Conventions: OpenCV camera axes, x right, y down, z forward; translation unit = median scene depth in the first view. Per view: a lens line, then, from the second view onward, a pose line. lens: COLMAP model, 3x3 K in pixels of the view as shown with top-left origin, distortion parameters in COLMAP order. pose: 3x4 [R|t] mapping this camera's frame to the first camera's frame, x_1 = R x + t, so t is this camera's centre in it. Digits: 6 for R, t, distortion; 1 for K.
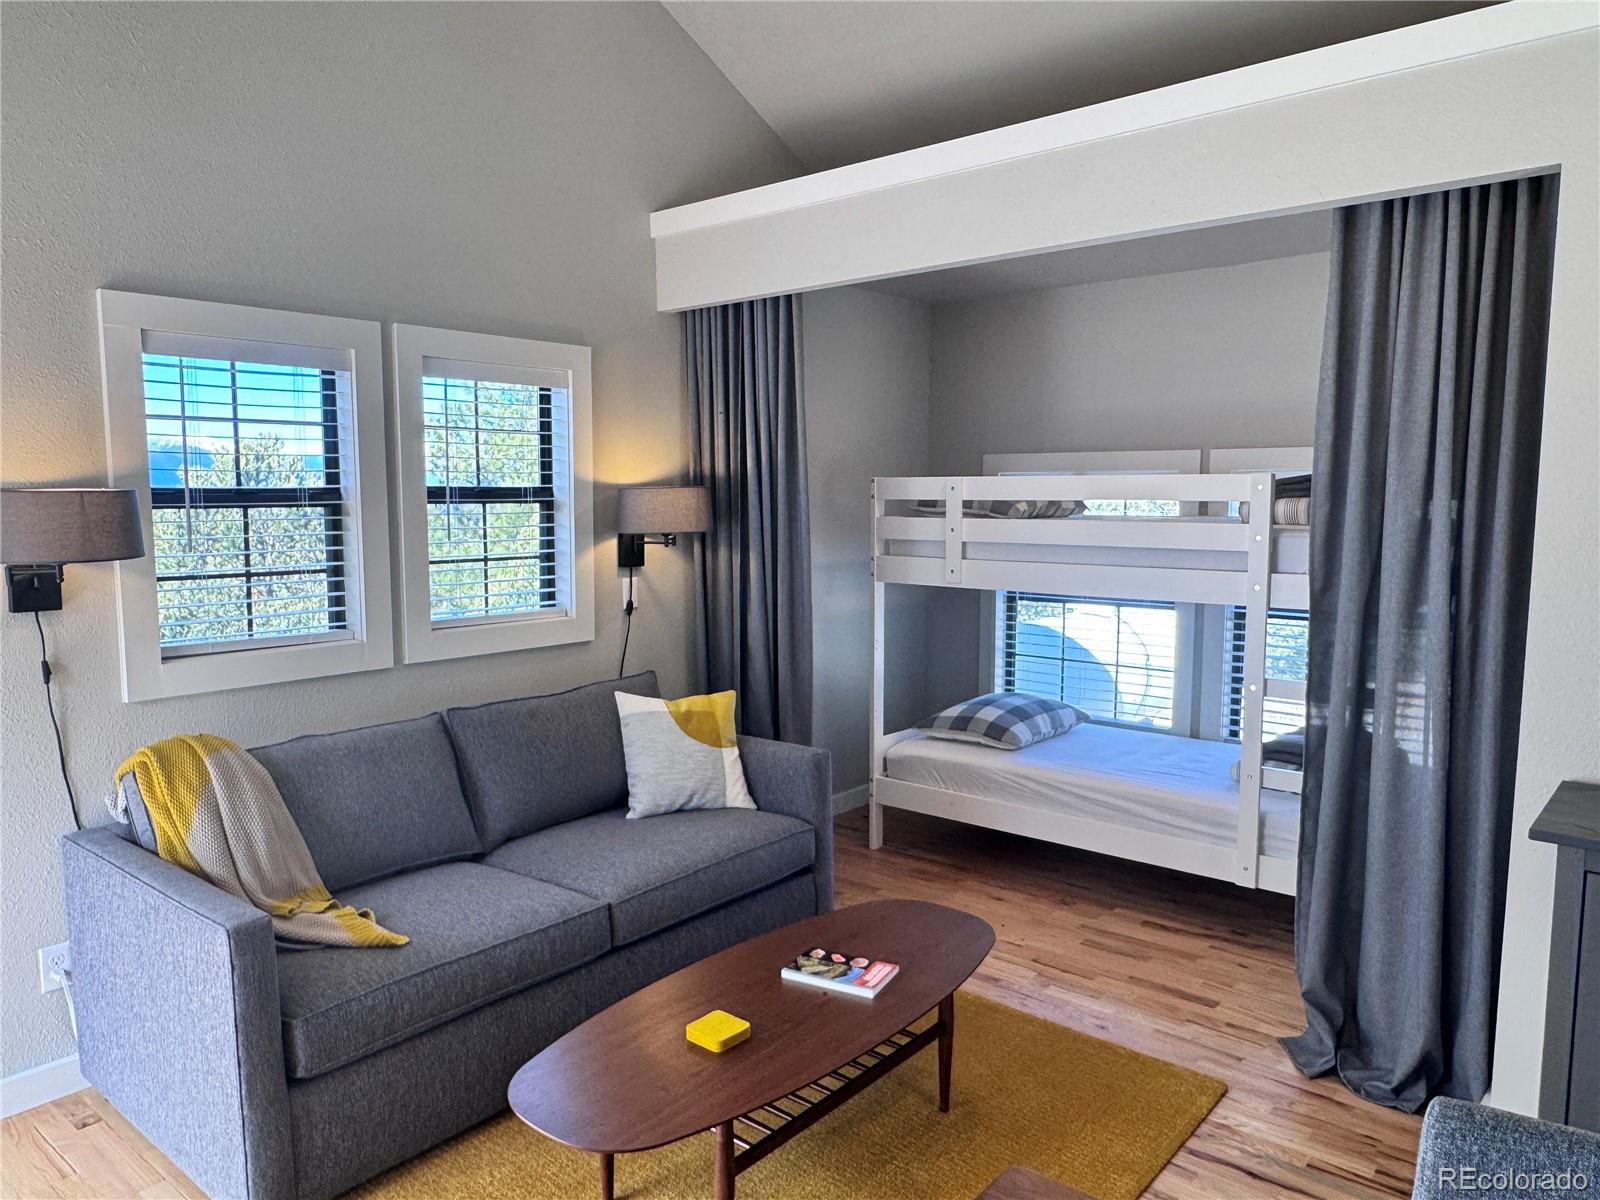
lens RADIAL K [[1113.5, 0, 794.0], [0, 1113.5, 611.0], [0, 0, 1]] dist [0.002191, -0.002000]
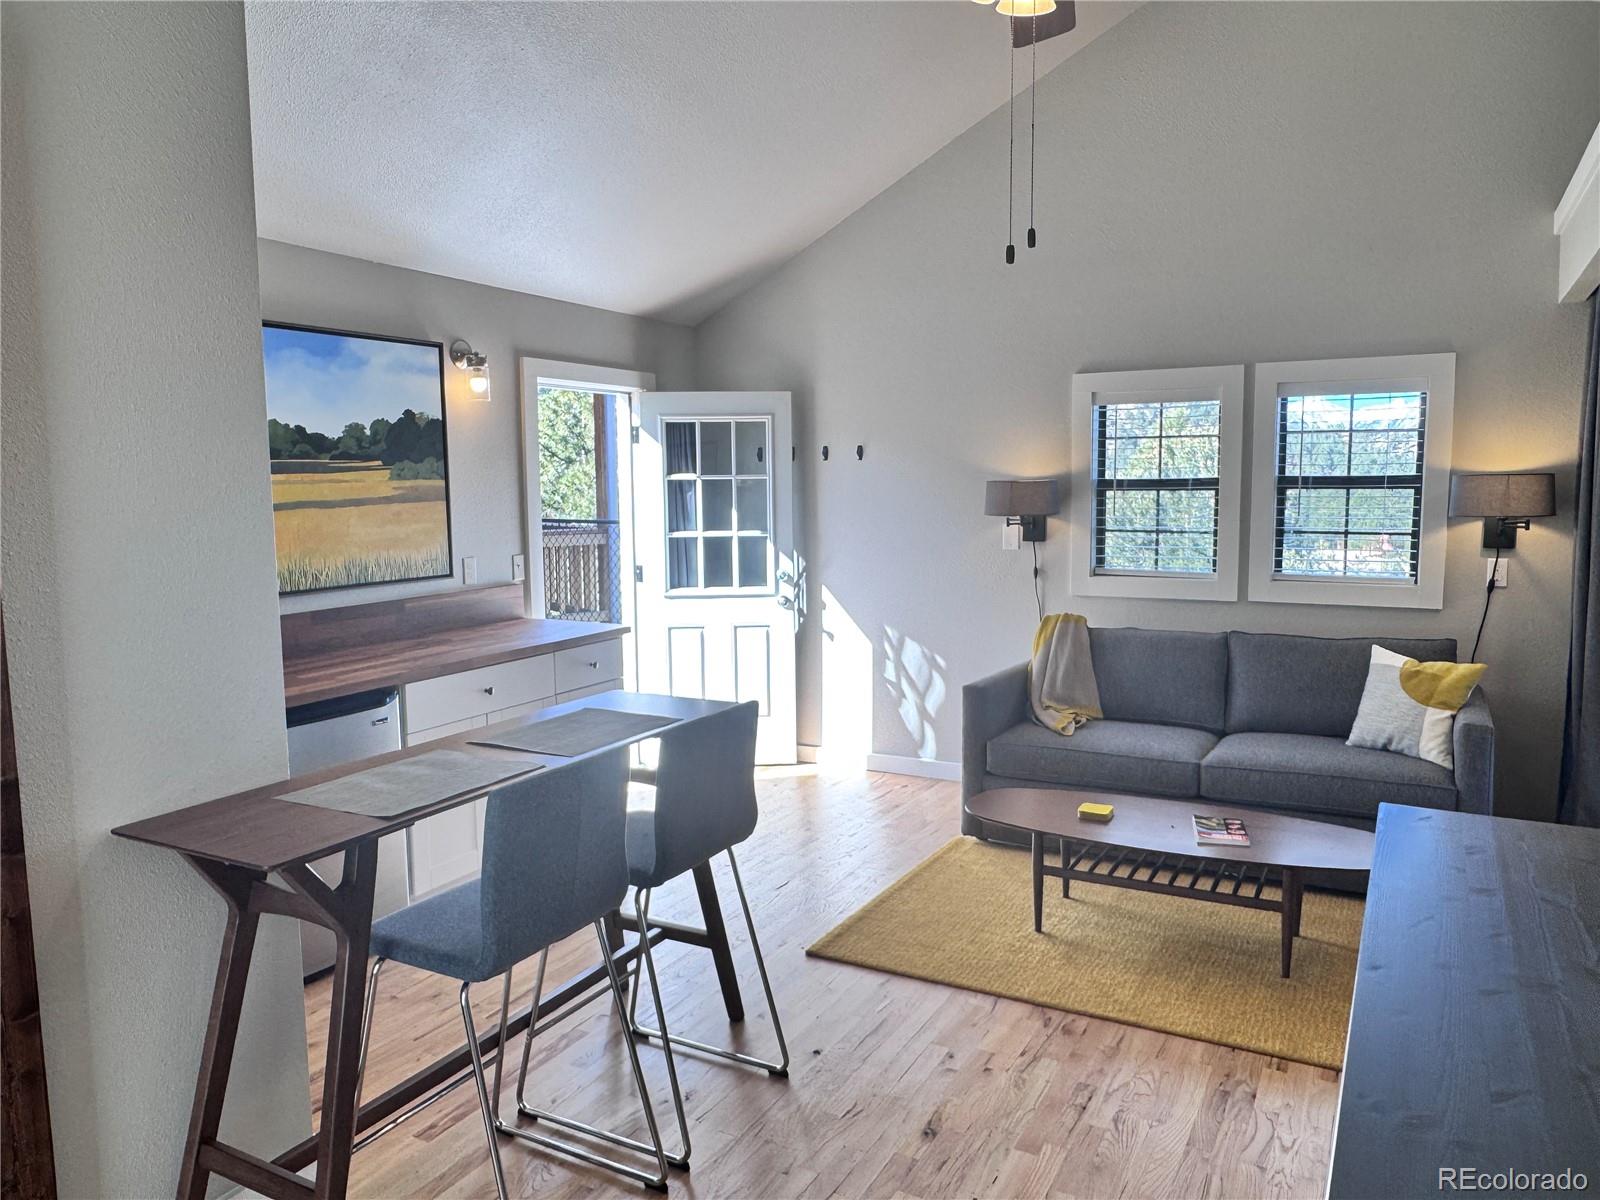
lens RADIAL K [[1118.1, 0, 791.7], [0, 1118.1, 598.3], [0, 0, 1]] dist [0.003100, 0.001986]
pose [[0.200362, 0.101250, -0.974476, 0.897653], [-0.097346, 0.991781, 0.083032, -0.017130], [0.974874, 0.078225, 0.208571, 0.124692]]
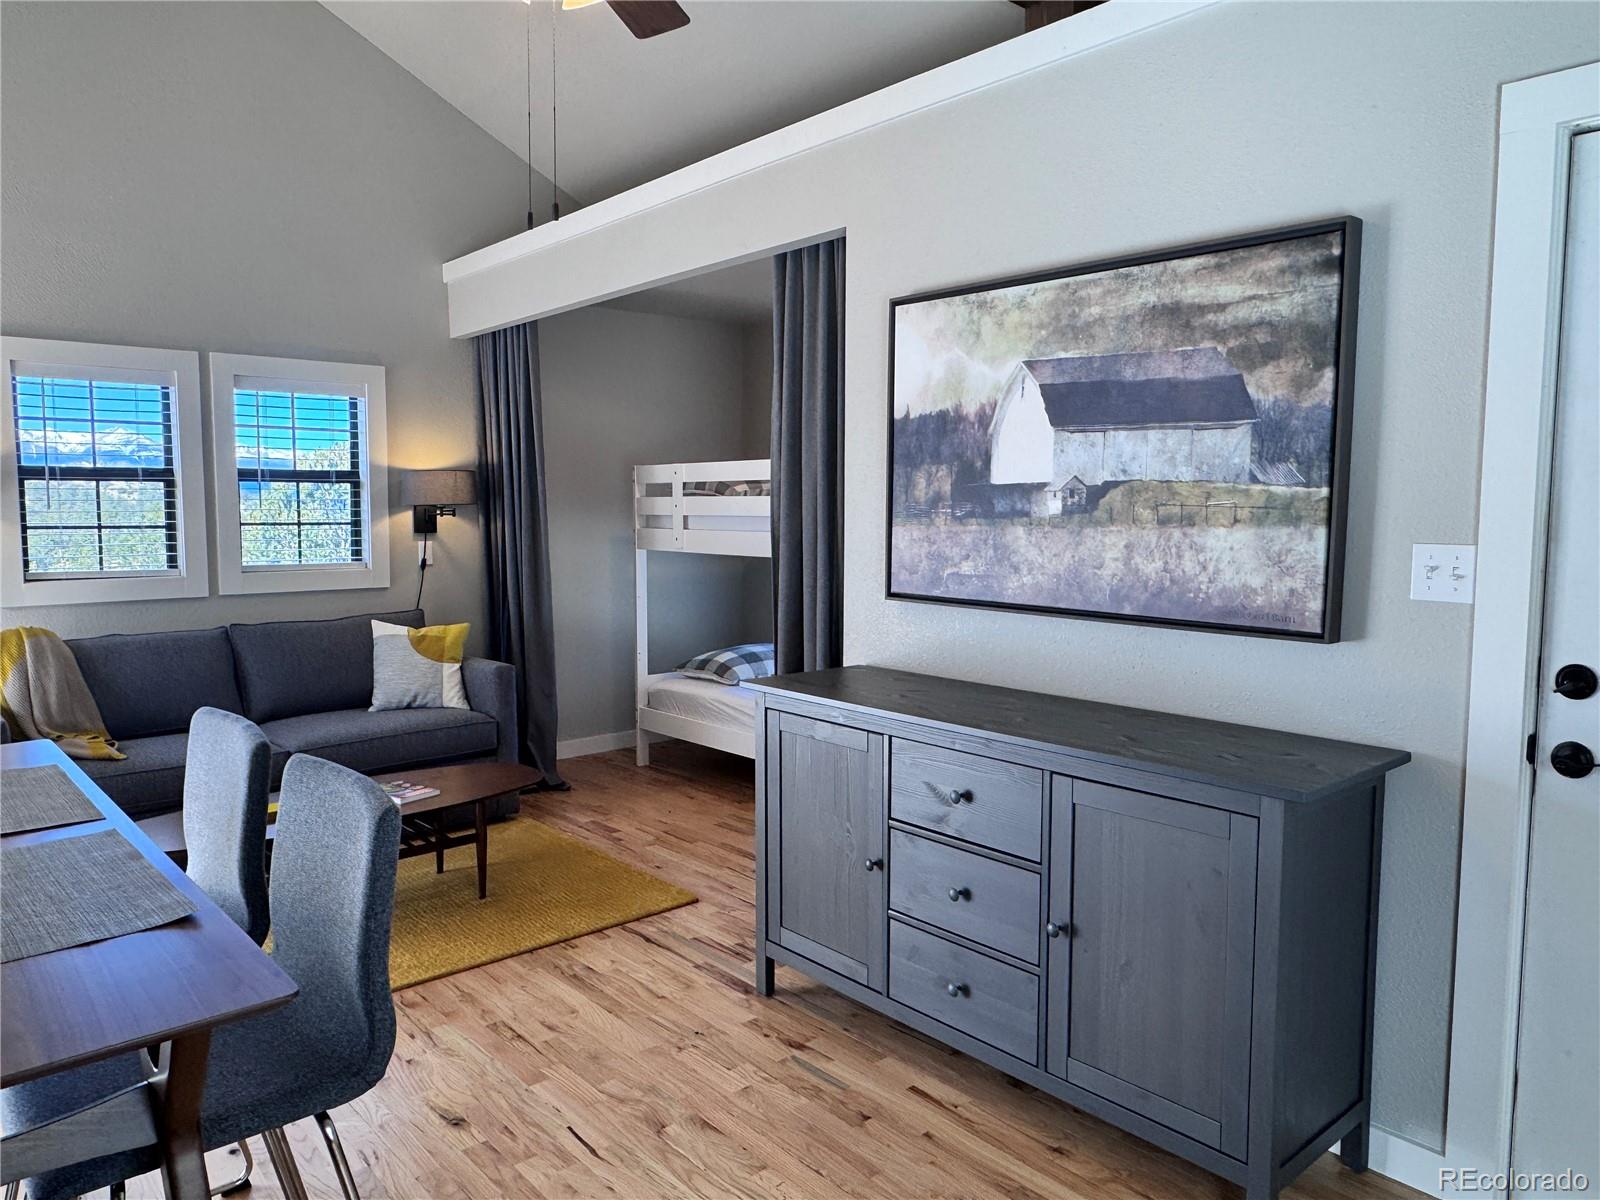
lens RADIAL K [[1118.1, 0, 791.7], [0, 1118.1, 598.3], [0, 0, 1]] dist [0.003100, 0.001986]
pose [[0.989193, 0.014564, -0.145893, 0.543610], [-0.017787, 0.999625, -0.020811, 0.065929], [0.145536, 0.023181, 0.989081, -0.271712]]
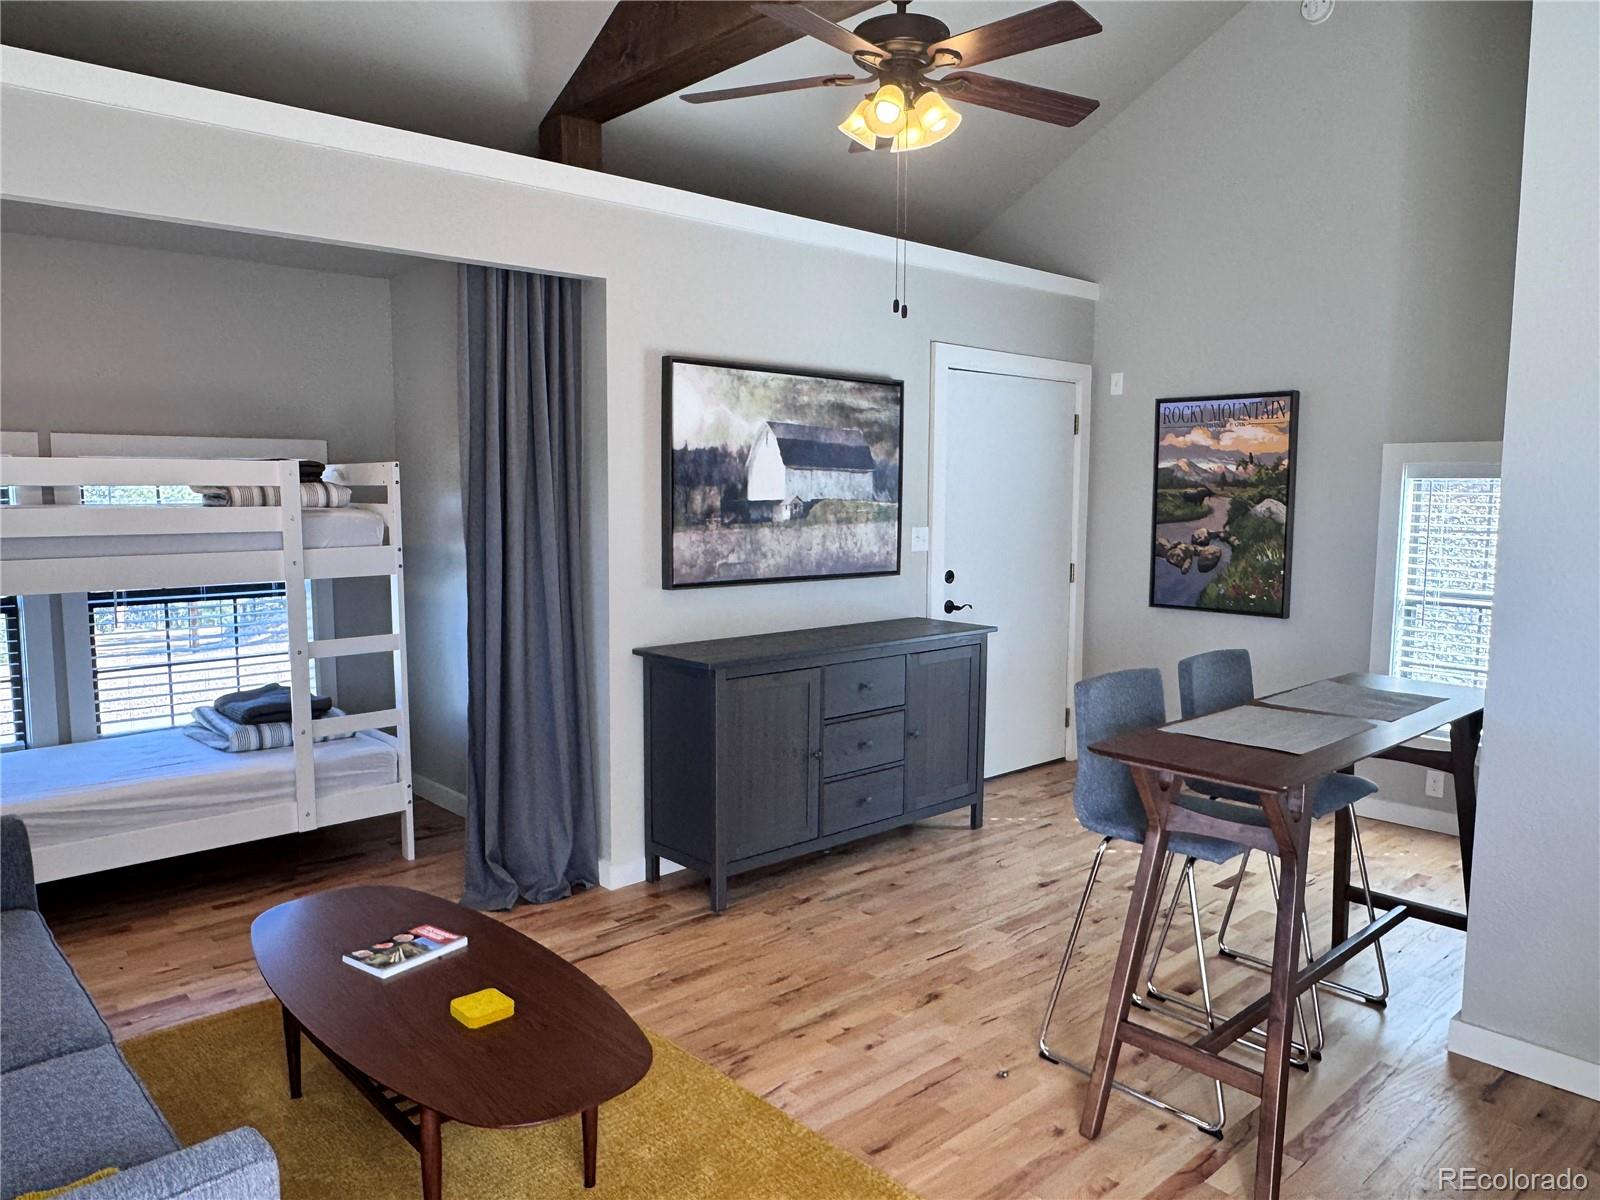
lens RADIAL K [[1113.5, 0, 794.0], [0, 1113.5, 611.0], [0, 0, 1]] dist [0.002191, -0.002000]
pose [[0.121744, -0.107890, 0.986680, -0.628840], [0.104465, 0.989946, 0.095358, -0.027971], [-0.987049, 0.091464, 0.131791, 0.355000]]
